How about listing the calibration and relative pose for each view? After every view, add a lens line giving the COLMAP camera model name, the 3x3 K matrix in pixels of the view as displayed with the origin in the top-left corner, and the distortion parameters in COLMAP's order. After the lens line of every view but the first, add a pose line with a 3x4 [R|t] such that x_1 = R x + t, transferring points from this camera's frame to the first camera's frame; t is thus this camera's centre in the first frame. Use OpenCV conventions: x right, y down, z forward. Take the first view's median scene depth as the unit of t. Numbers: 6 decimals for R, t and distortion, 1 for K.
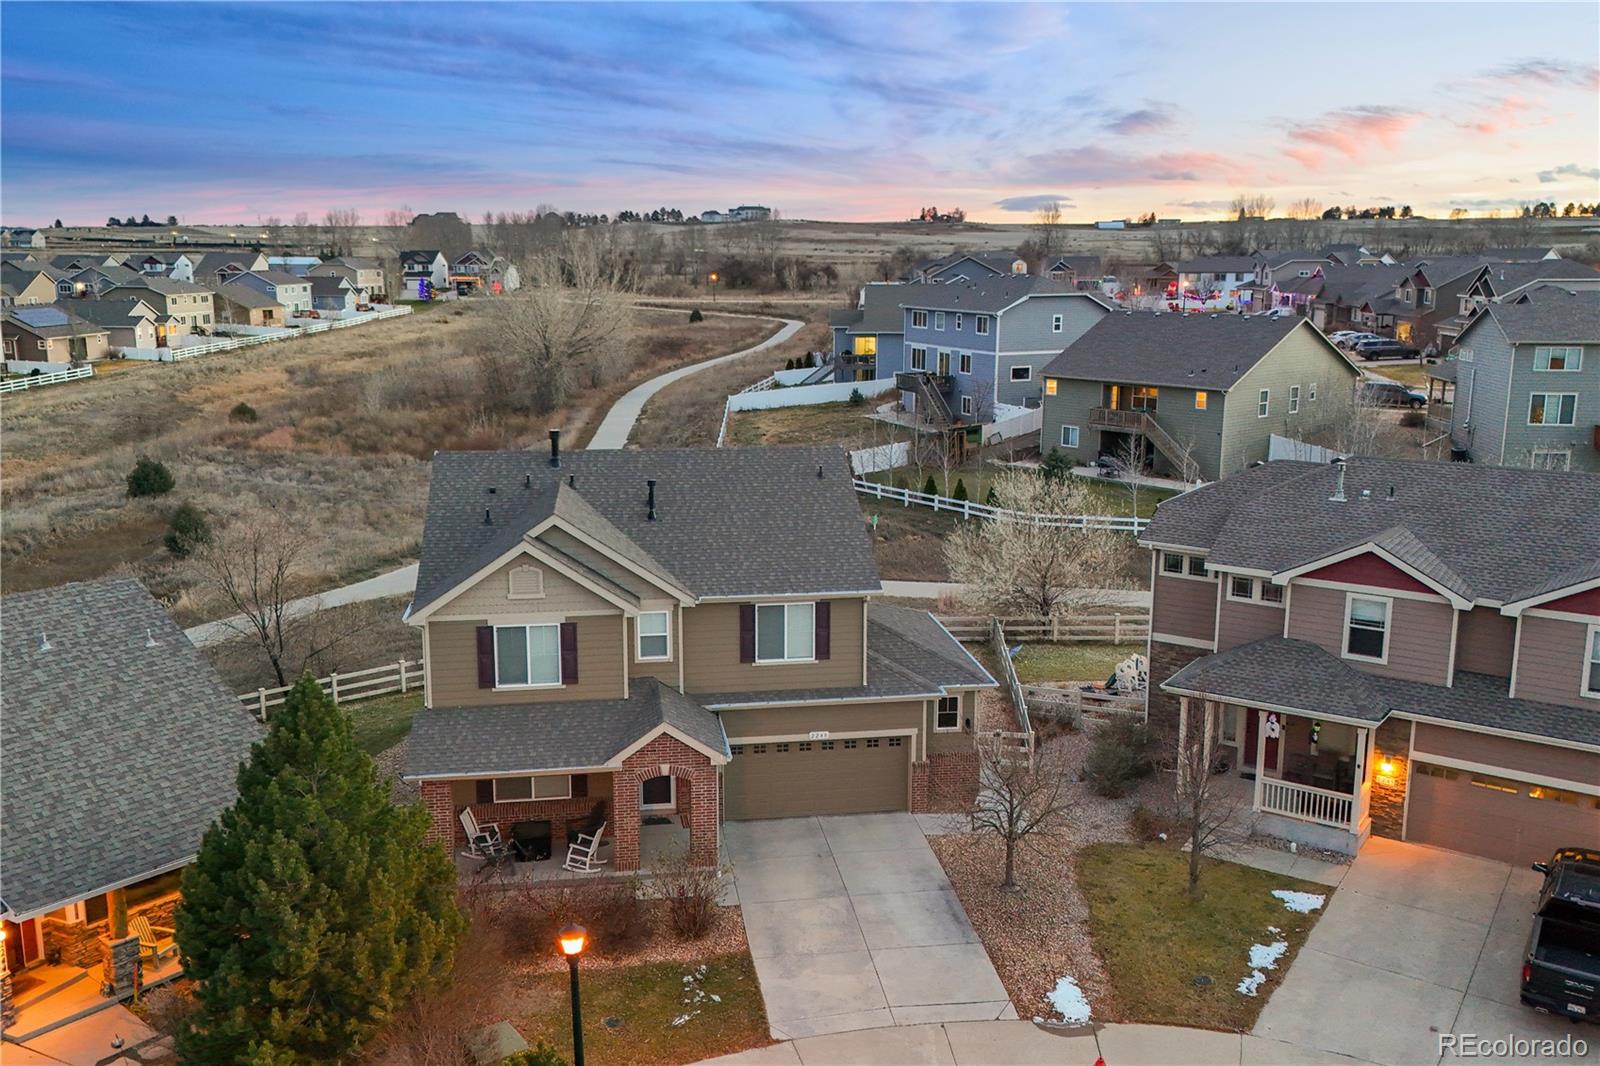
lens RADIAL K [[1379.4, 0, 800.0], [0, 1379.4, 533.0], [0, 0, 1]] dist [0.119781, -0.208436]
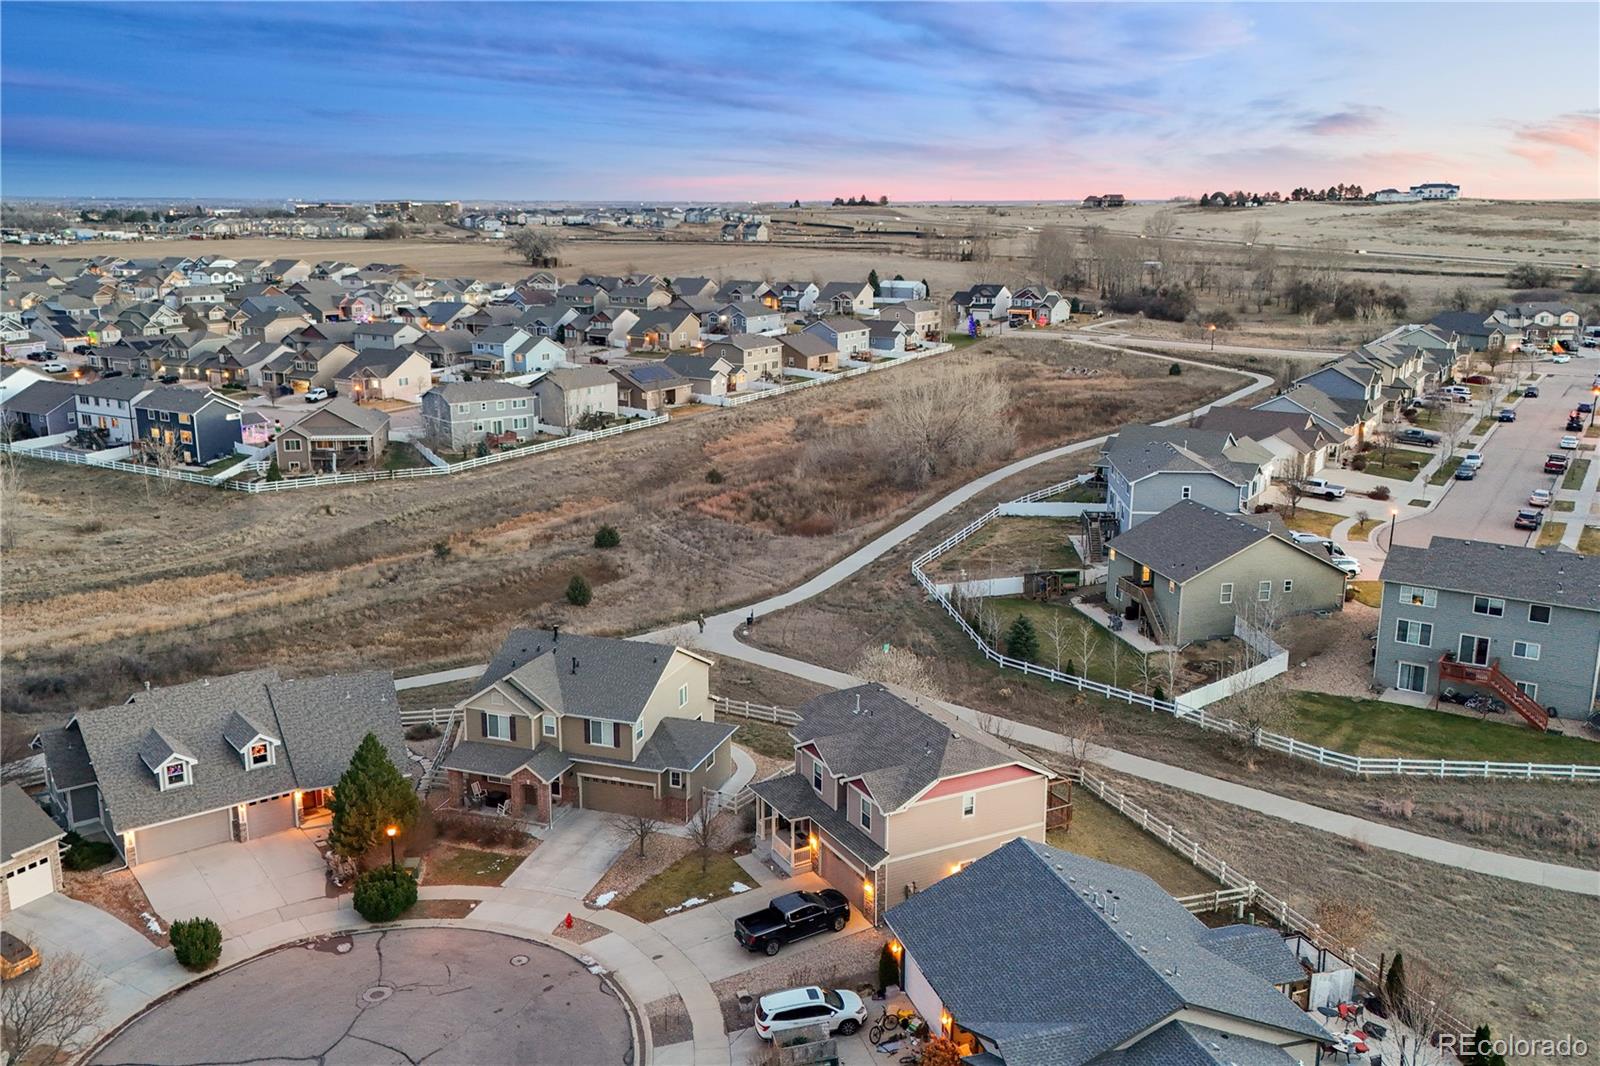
lens RADIAL K [[1379.4, 0, 800.0], [0, 1379.4, 533.0], [0, 0, 1]] dist [0.119781, -0.208436]
pose [[0.881738, 0.109502, -0.458855, 0.239219], [-0.094613, 0.993972, 0.055393, -0.077073], [0.462154, -0.005429, 0.886783, -0.167415]]
